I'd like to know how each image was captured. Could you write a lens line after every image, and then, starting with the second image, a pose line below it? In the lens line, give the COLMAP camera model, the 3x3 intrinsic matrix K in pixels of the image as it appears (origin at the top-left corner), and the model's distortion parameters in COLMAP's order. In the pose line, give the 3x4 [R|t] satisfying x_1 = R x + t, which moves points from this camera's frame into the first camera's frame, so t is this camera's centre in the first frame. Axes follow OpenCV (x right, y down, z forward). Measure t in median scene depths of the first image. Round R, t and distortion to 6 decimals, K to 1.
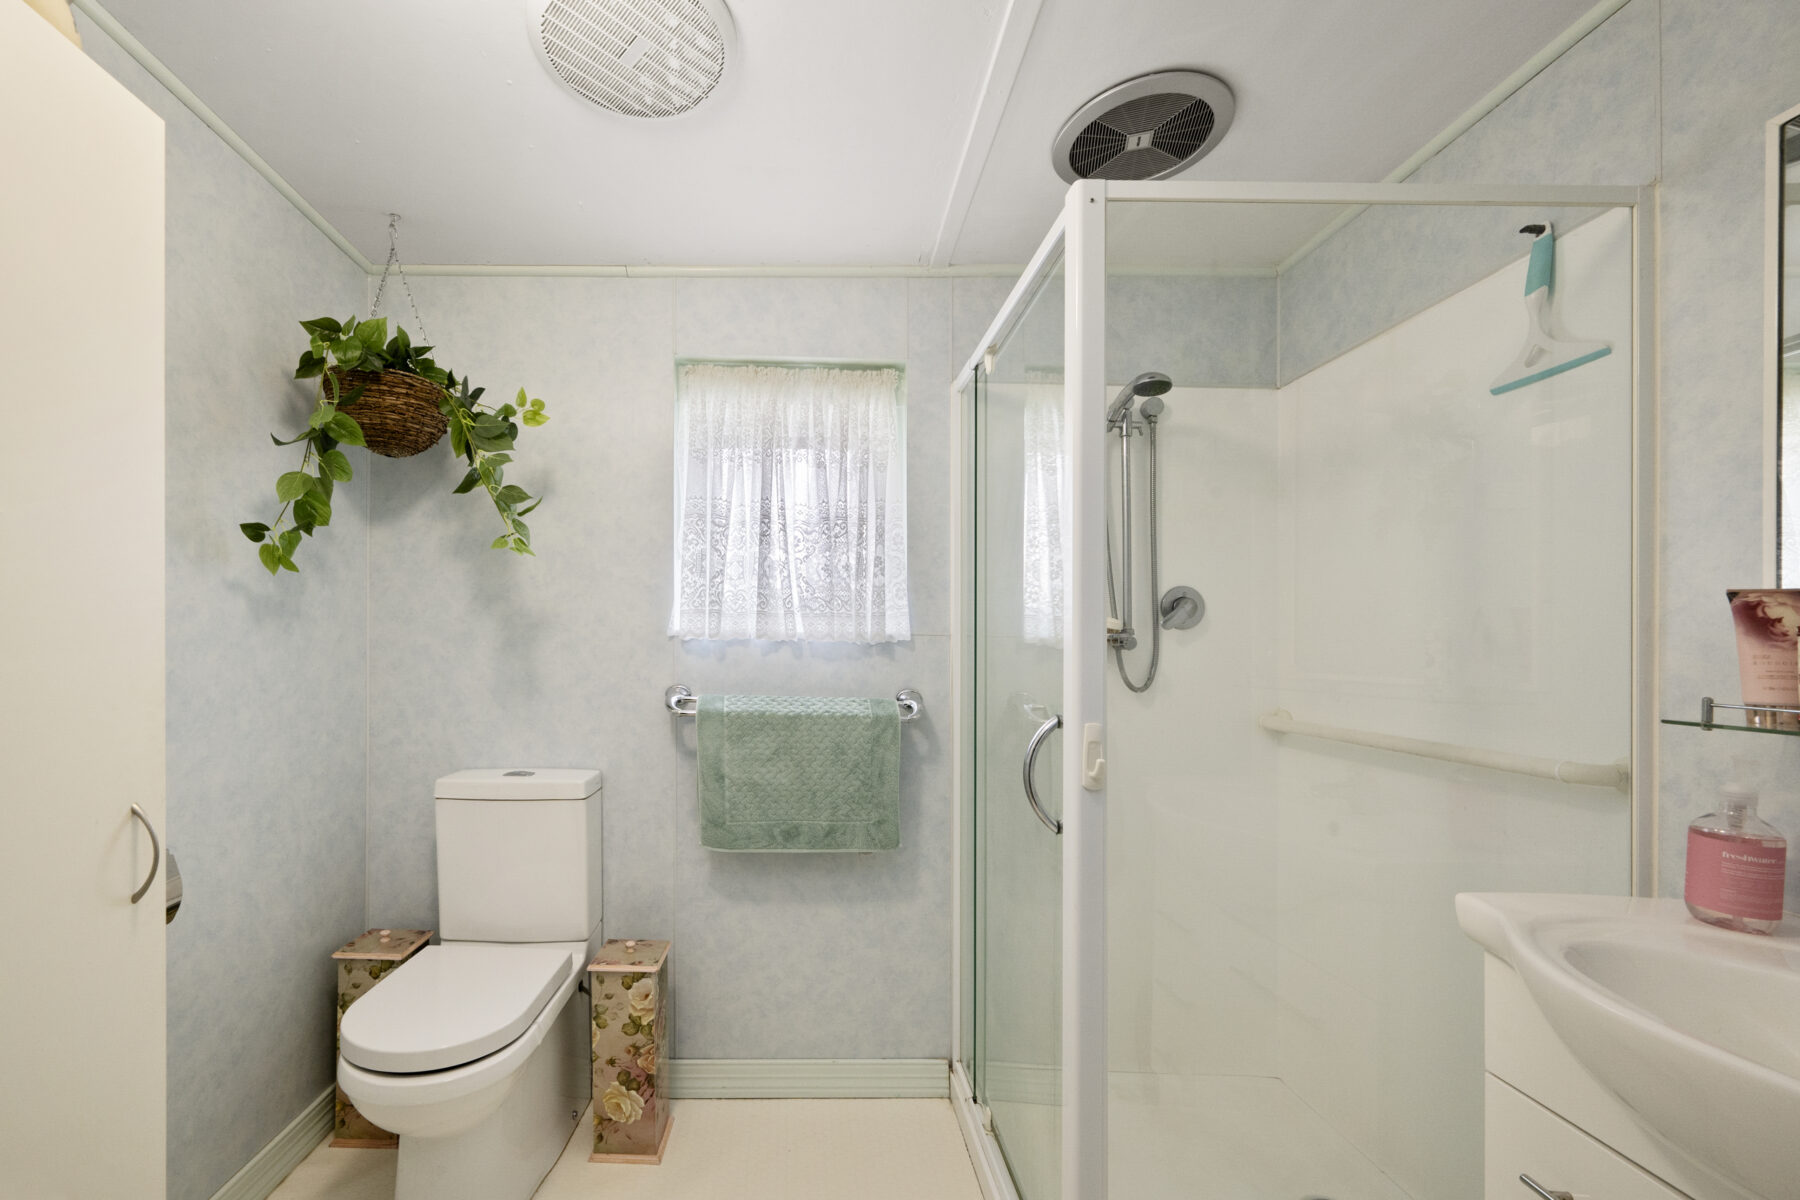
lens RADIAL K [[711.2, 0, 899.2], [0, 711.2, 605.8], [0, 0, 1]] dist [-0.003046, -0.000298]
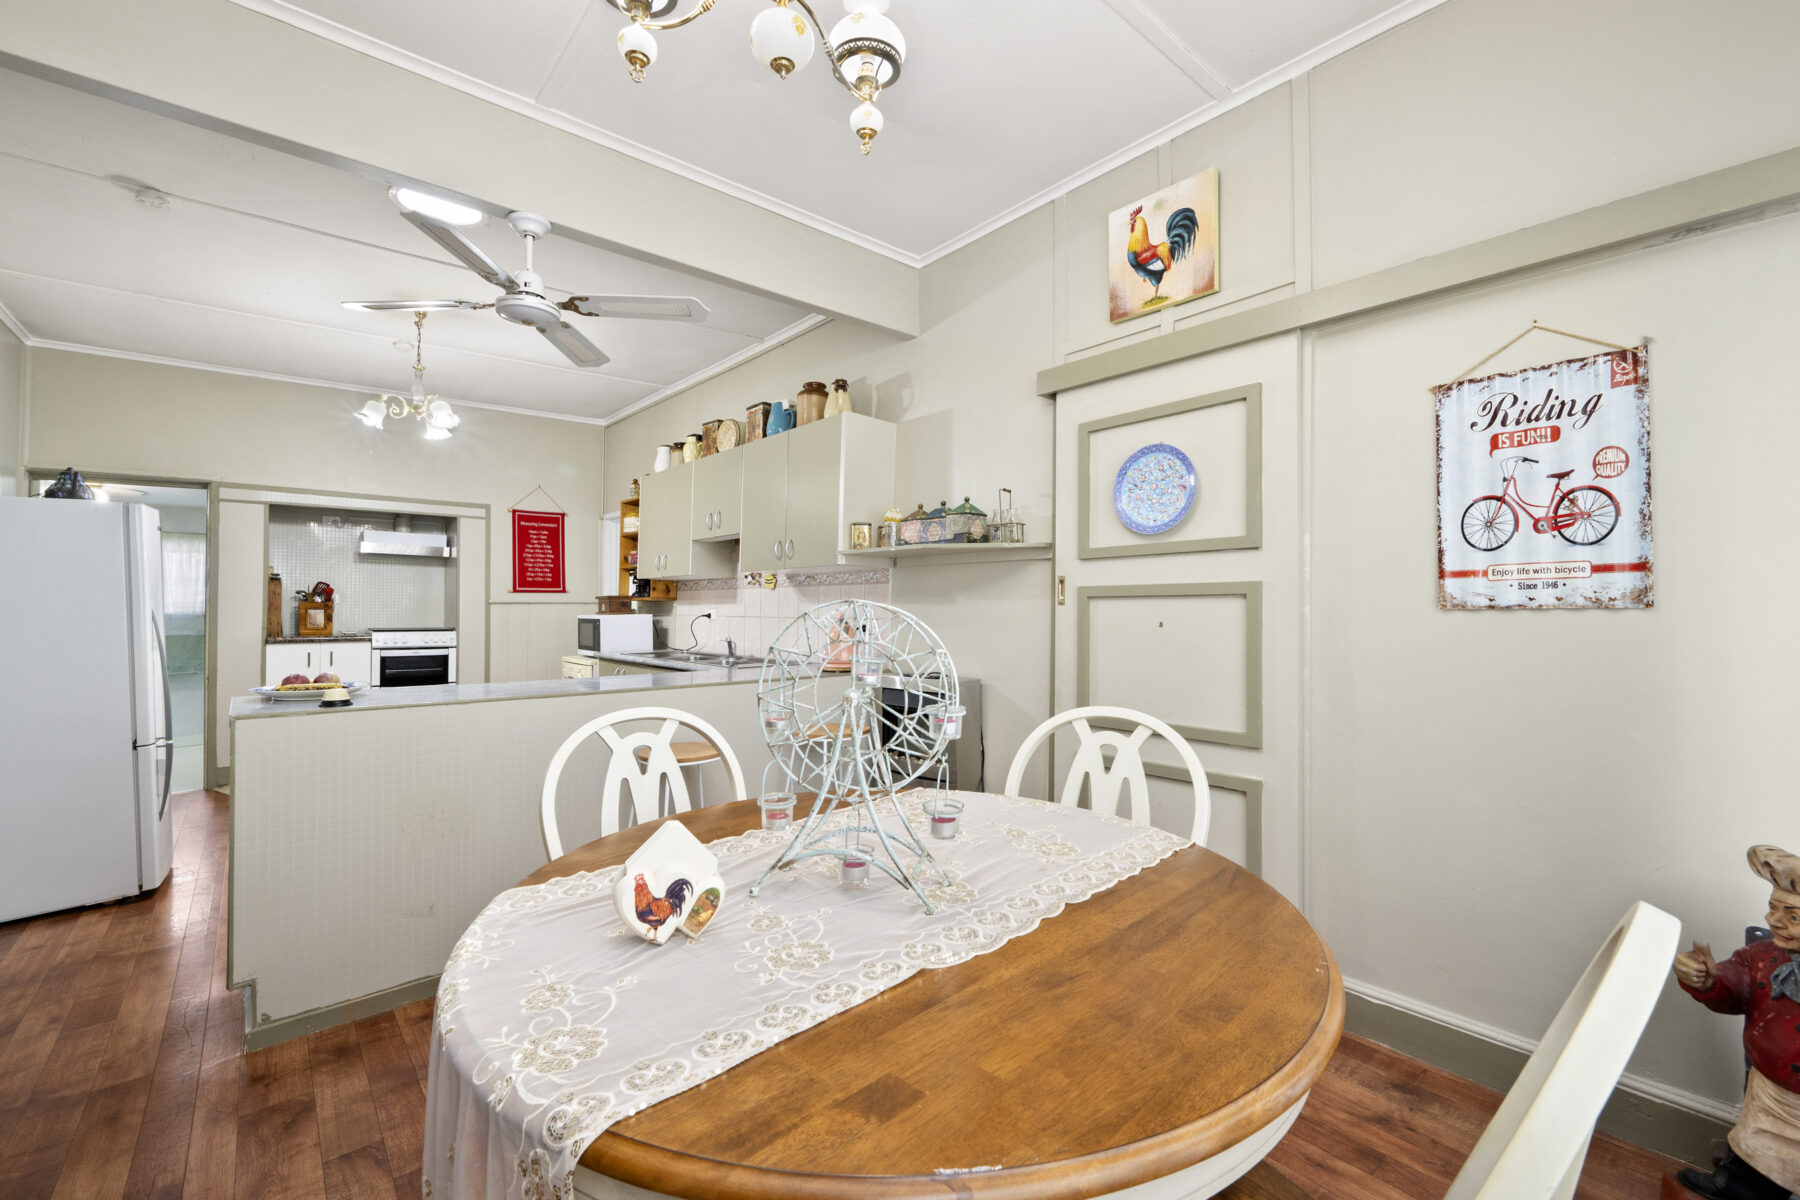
lens RADIAL K [[754.9, 0, 907.6], [0, 754.9, 604.4], [0, 0, 1]] dist [-0.003080, -0.000015]
pose [[0.830907, 0.011192, 0.556299, 0.776510], [-0.009549, 0.999937, -0.005856, -0.014399], [-0.556330, -0.000446, 0.830961, -3.911546]]
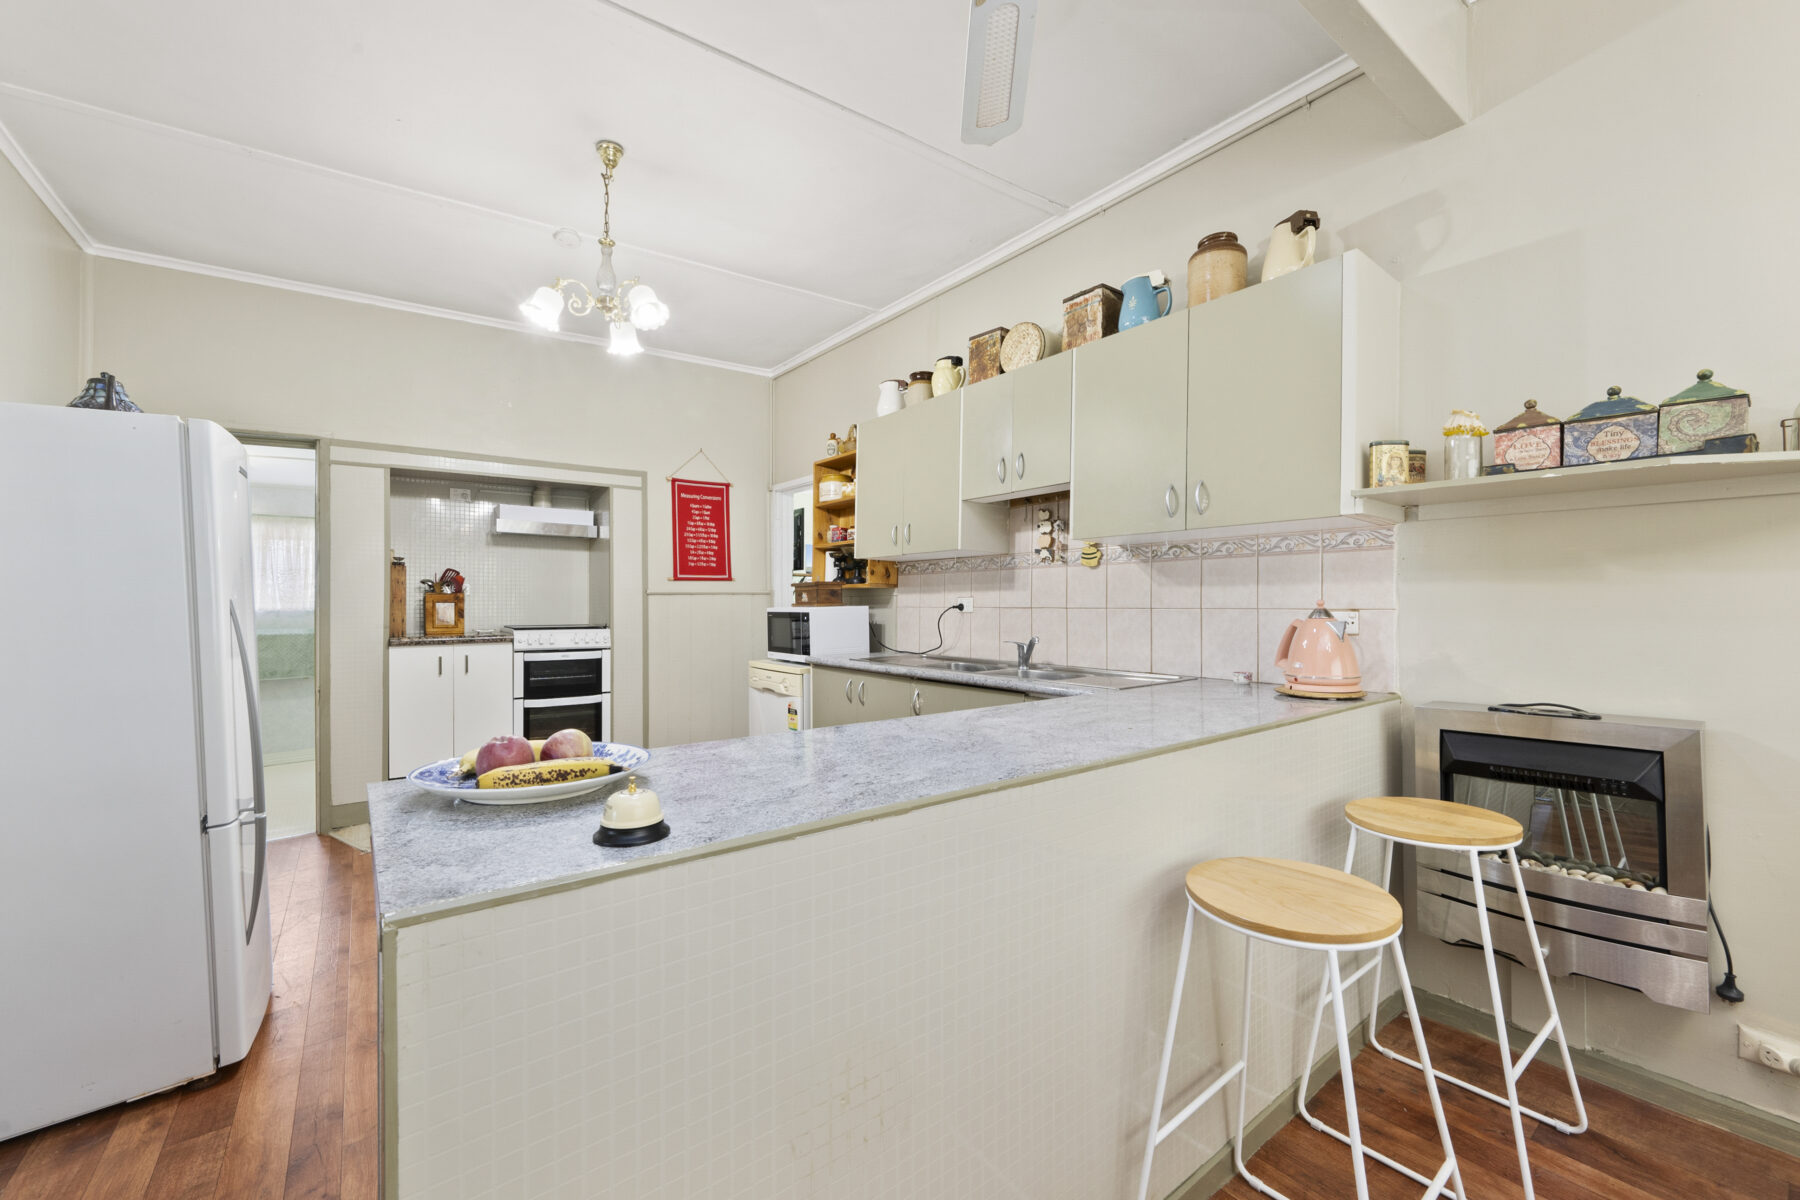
lens RADIAL K [[711.2, 0, 895.9], [0, 711.2, 603.5], [0, 0, 1]] dist [-0.003046, -0.000298]
pose [[0.866350, 0.001958, 0.499434, 0.599161], [-0.003296, 0.999993, 0.001796, 0.004846], [-0.499427, -0.003202, 0.866350, -2.777122]]
